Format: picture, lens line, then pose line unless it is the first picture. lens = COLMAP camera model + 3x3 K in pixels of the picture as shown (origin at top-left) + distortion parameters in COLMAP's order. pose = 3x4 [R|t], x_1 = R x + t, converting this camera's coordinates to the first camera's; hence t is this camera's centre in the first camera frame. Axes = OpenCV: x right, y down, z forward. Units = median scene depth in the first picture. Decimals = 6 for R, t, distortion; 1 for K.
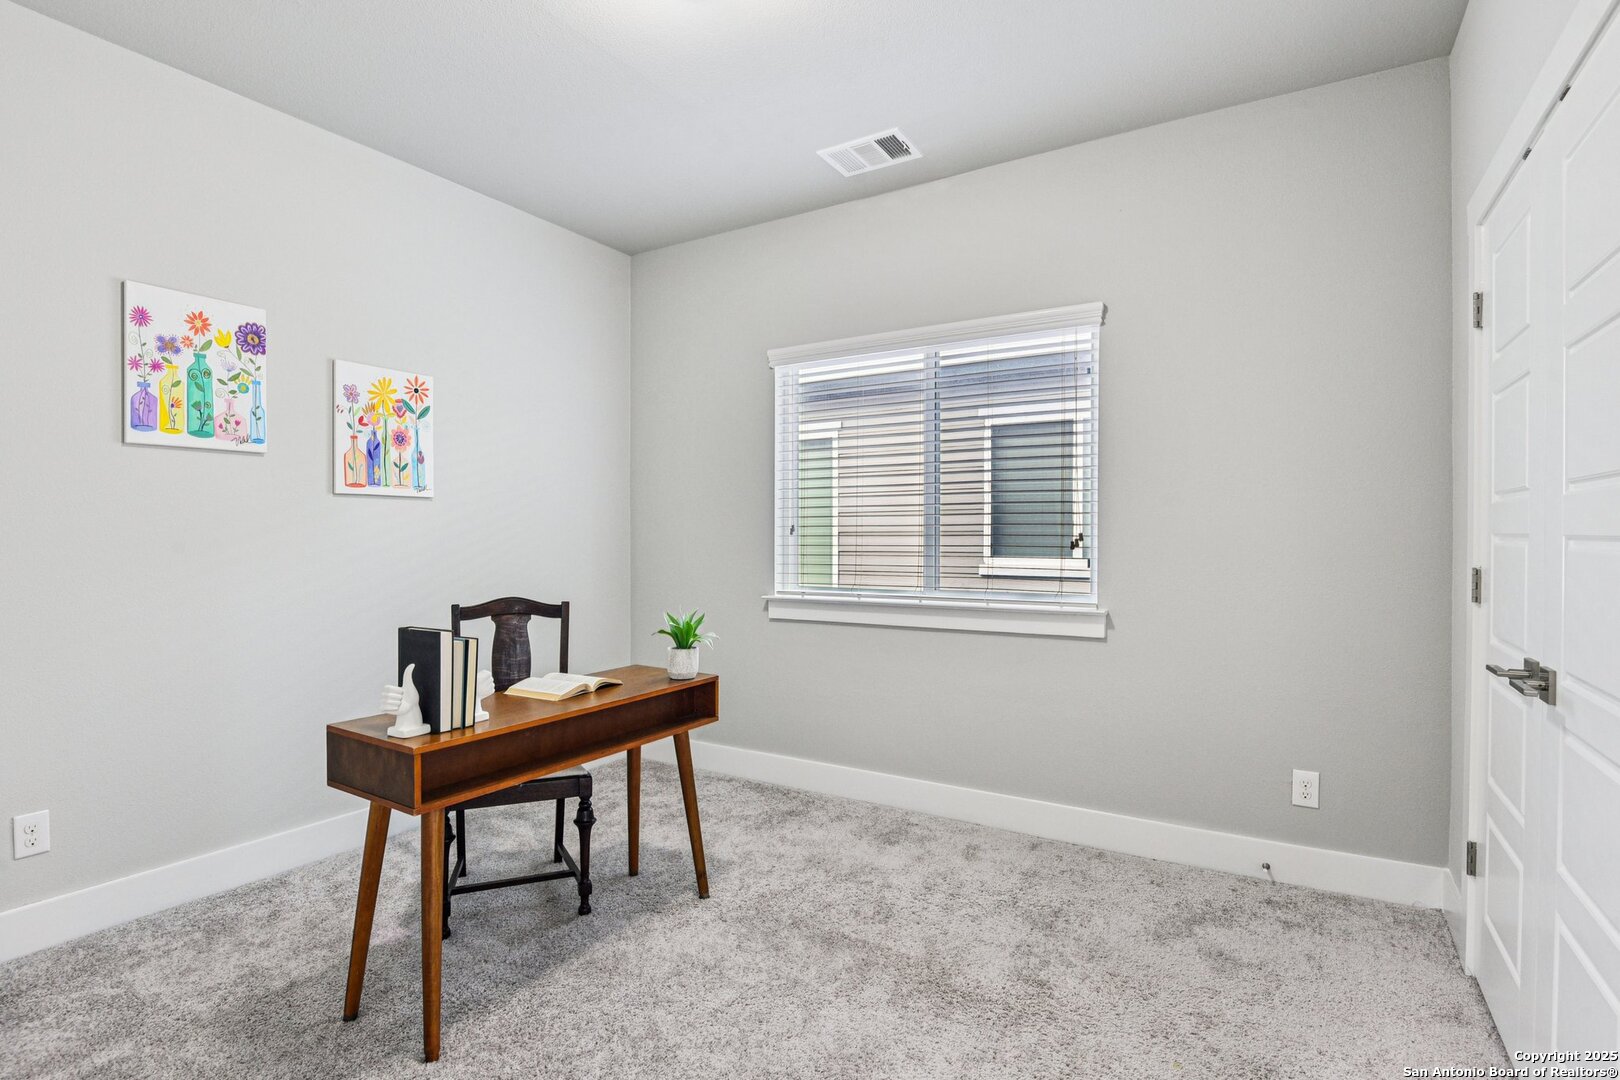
lens RADIAL K [[786.3, 0, 806.8], [0, 786.3, 541.2], [0, 0, 1]] dist [-0.004794, -0.000836]
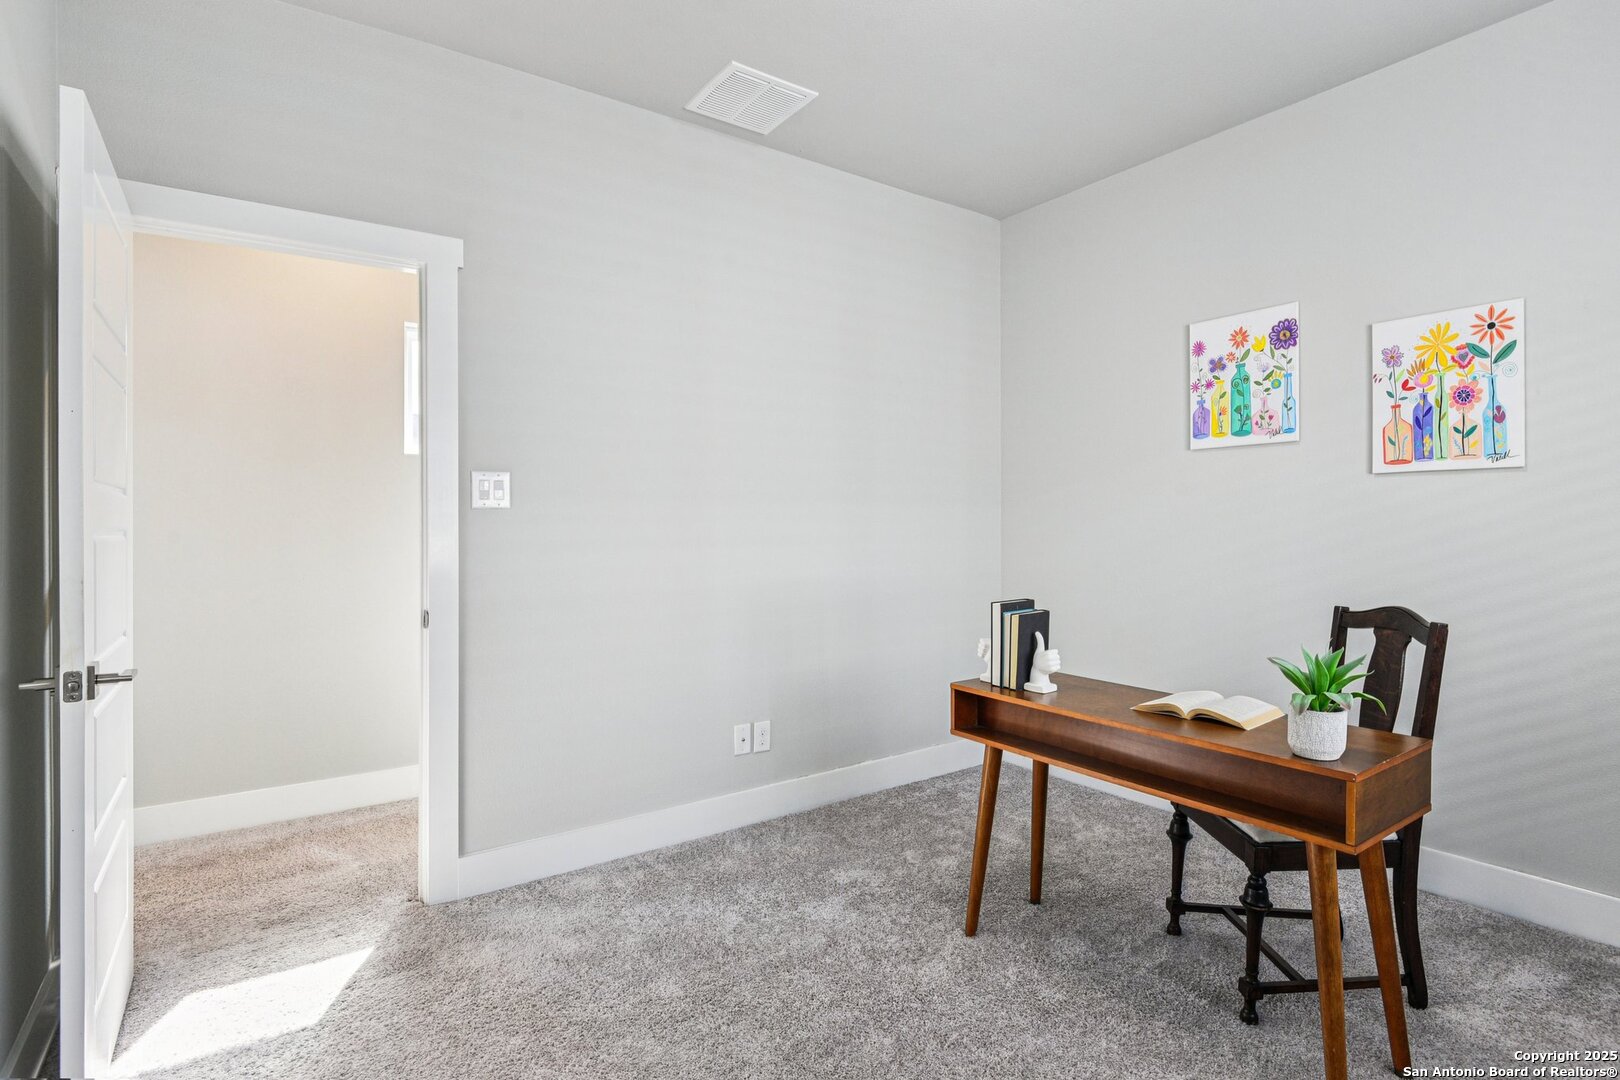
lens RADIAL K [[803.7, 0, 808.4], [0, 803.7, 530.6], [0, 0, 1]] dist [-0.003314, -0.000311]
pose [[-0.378939, 0.015410, -0.925293, 0.534137], [0.002577, 0.999875, 0.015597, -0.012677], [0.925418, 0.003526, -0.378931, 0.808371]]
